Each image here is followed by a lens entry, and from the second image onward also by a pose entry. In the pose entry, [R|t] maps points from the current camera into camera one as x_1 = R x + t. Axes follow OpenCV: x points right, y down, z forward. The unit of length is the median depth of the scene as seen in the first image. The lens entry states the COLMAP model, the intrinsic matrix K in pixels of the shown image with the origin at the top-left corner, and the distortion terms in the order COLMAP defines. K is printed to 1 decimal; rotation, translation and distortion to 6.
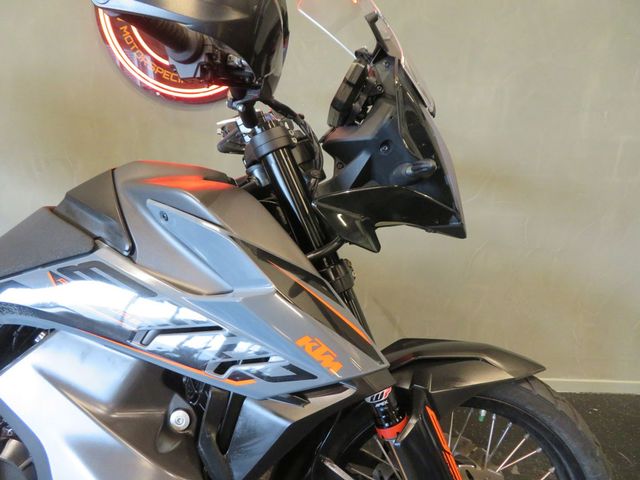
lens RADIAL K [[458.0, 0, 322.6], [0, 458.0, 239.8], [0, 0, 1]] dist [-0.019710, 0.014634]
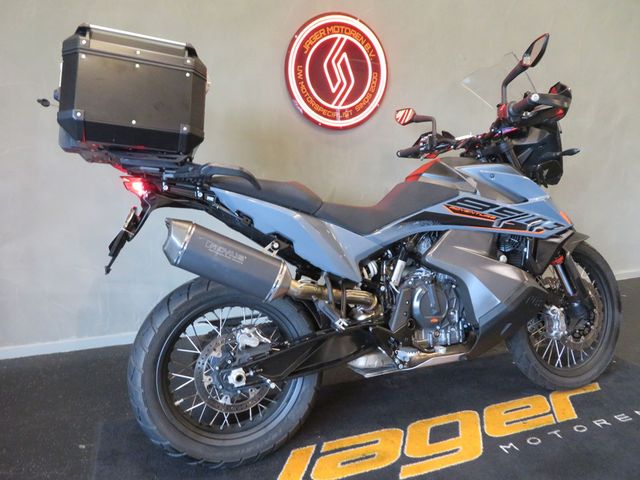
lens RADIAL K [[458.0, 0, 323.4], [0, 458.0, 240.0], [0, 0, 1]] dist [-0.019710, 0.014634]
pose [[0.939366, -0.109125, 0.325089, -1.880830], [0.120153, 0.992657, -0.013979, 0.199663], [-0.321177, 0.052191, 0.945580, -0.953173]]
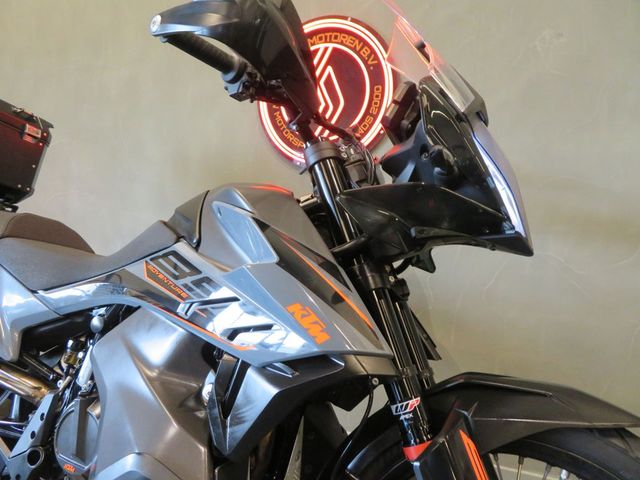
lens RADIAL K [[458.0, 0, 321.6], [0, 458.0, 239.4], [0, 0, 1]] dist [-0.019710, 0.014634]
pose [[0.915708, -0.000235, -0.401844, 0.348383], [-0.089218, 0.974923, -0.203877, 0.220396], [0.391814, 0.222544, 0.892724, 0.042716]]
